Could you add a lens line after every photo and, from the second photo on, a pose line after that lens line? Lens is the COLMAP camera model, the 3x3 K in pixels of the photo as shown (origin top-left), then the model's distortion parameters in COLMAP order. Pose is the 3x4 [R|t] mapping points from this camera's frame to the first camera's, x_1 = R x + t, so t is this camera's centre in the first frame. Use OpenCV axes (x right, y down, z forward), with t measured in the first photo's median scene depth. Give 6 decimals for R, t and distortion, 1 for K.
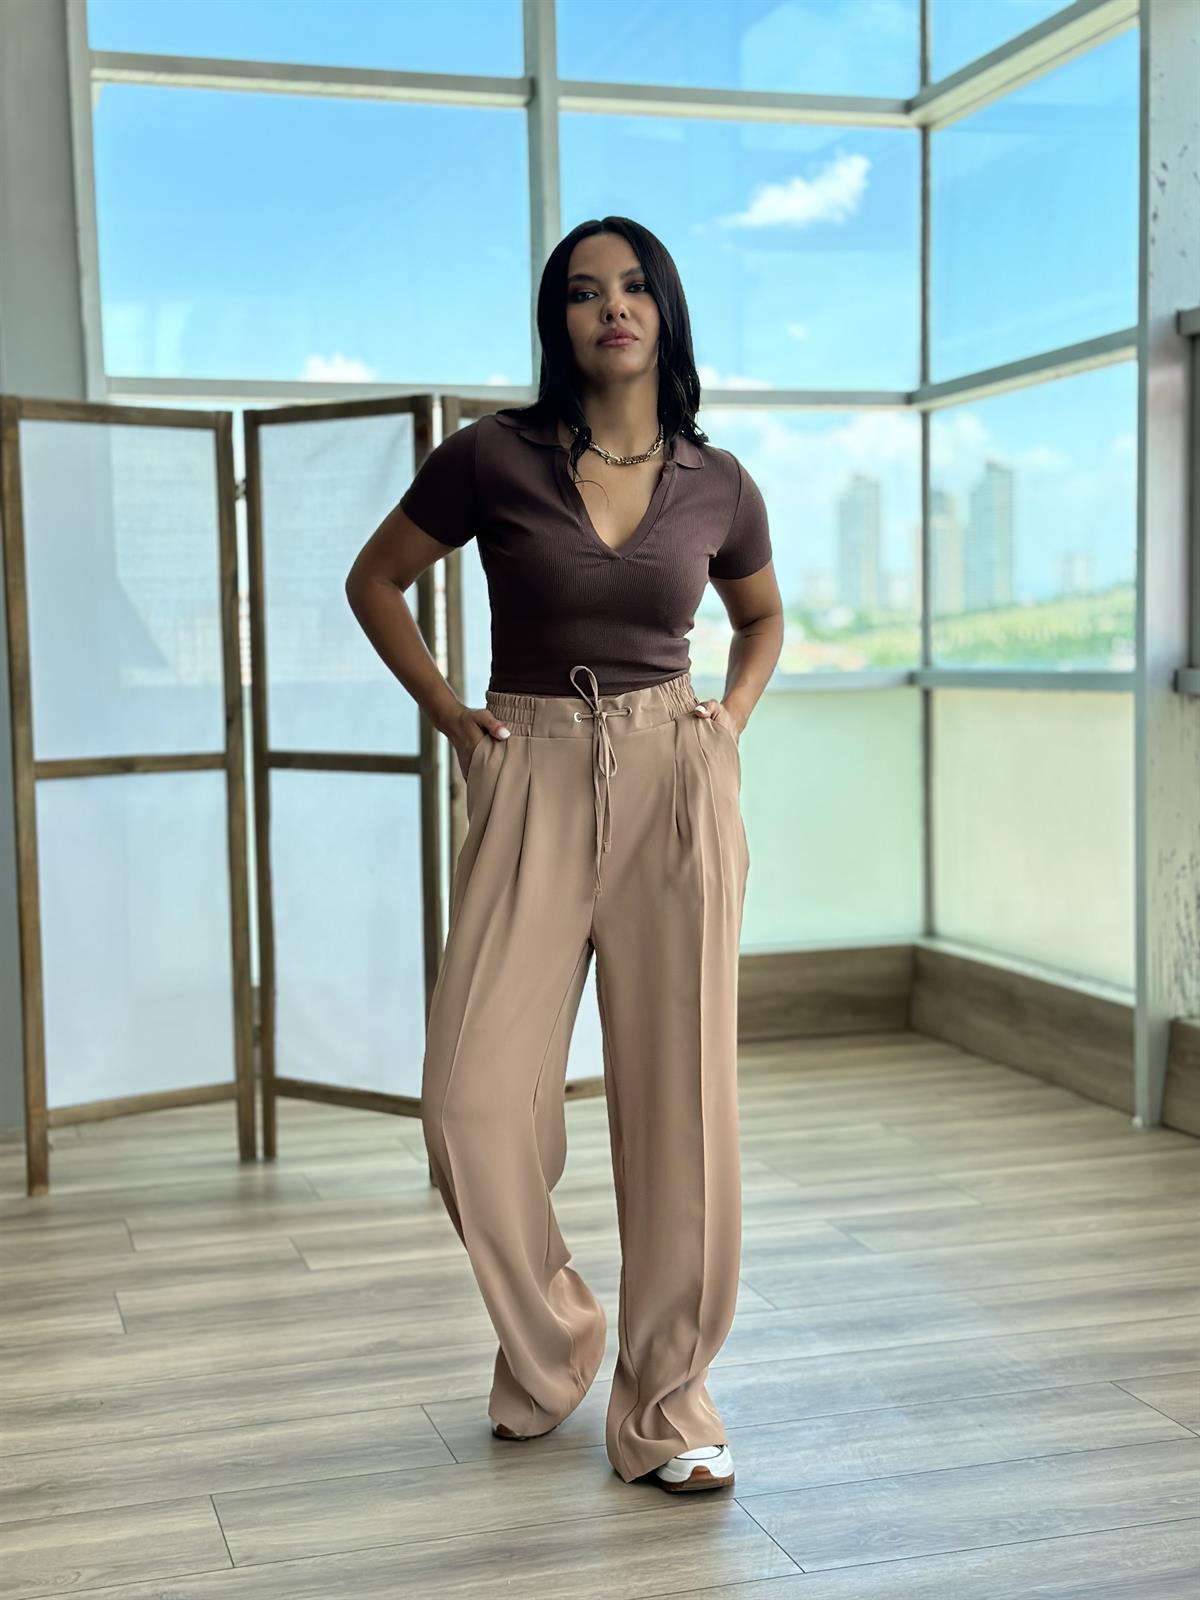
lens RADIAL K [[2230.0, 0, 599.8], [0, 2230.0, 811.9], [0, 0, 1]] dist [0.102007, 0.000000]
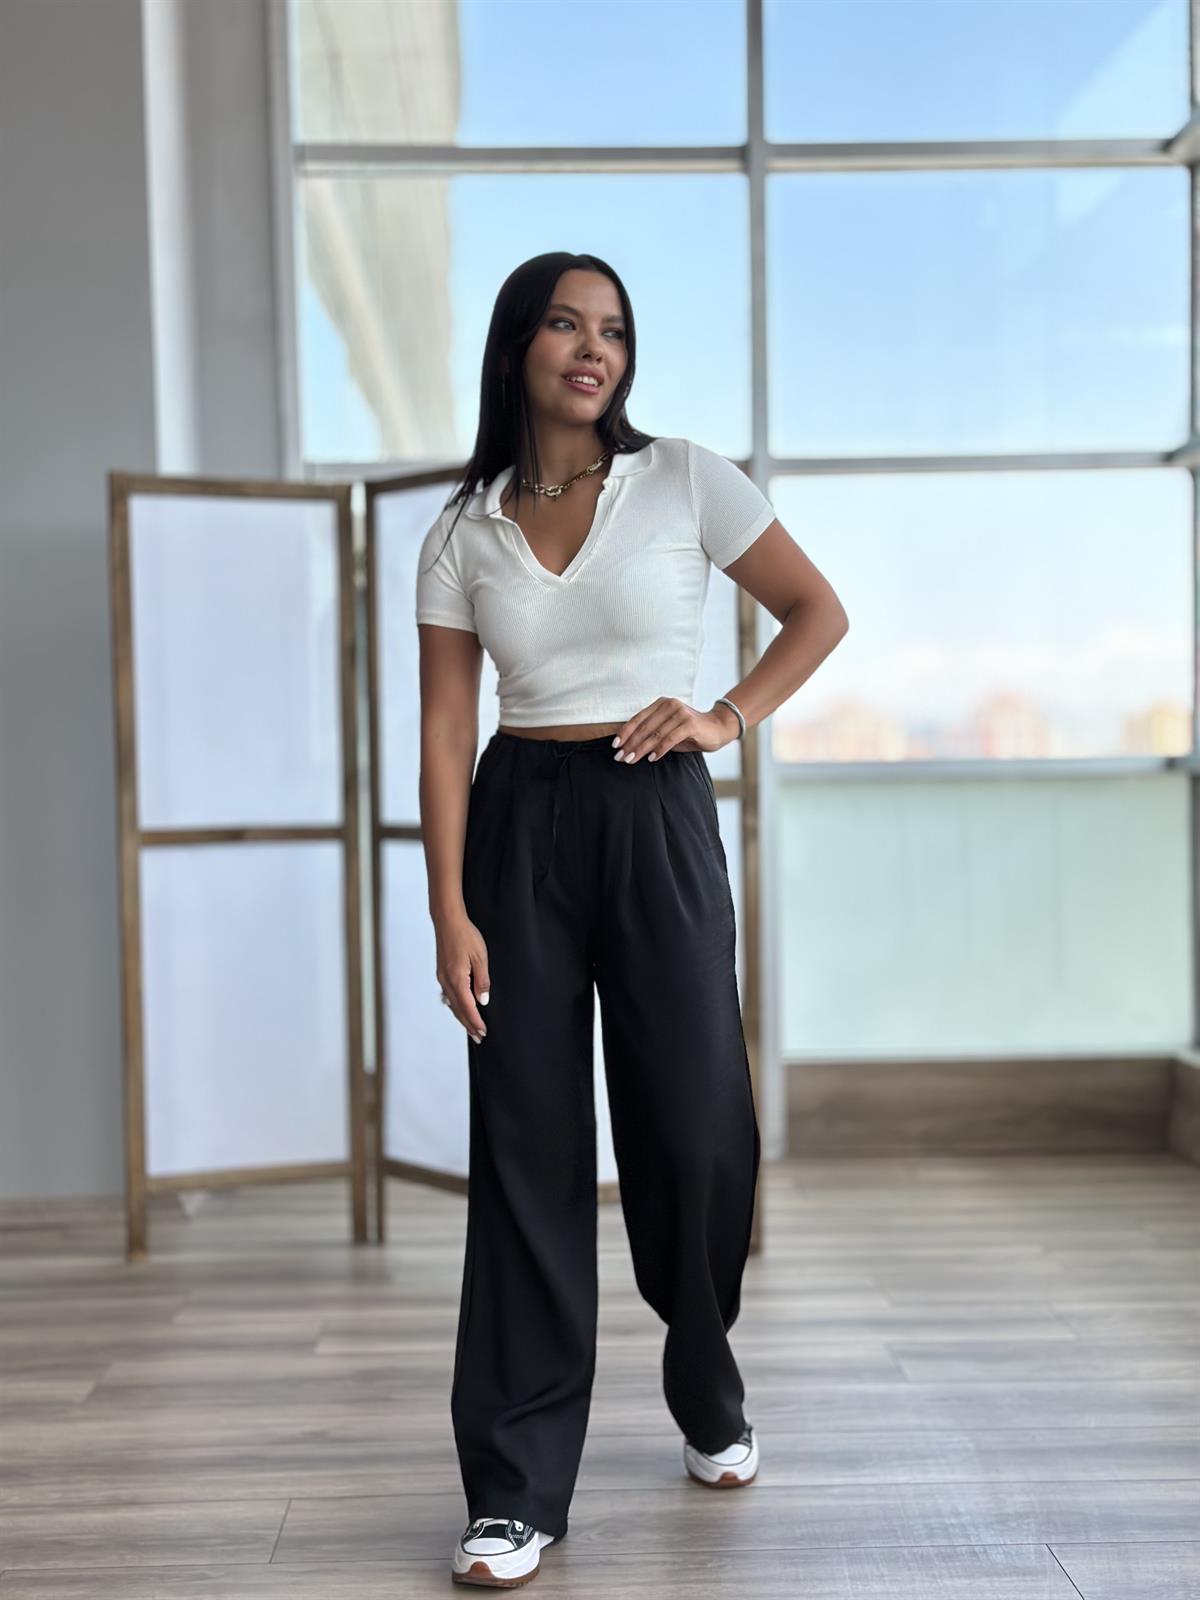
lens RADIAL K [[2230.0, 0, 581.7], [0, 2230.0, 824.4], [0, 0, 1]] dist [0.102007, 0.000000]
pose [[0.964851, 0.011017, -0.262568, 0.203109], [-0.022967, 0.998833, -0.042485, 0.013343], [0.261794, 0.047022, 0.963978, 0.077555]]
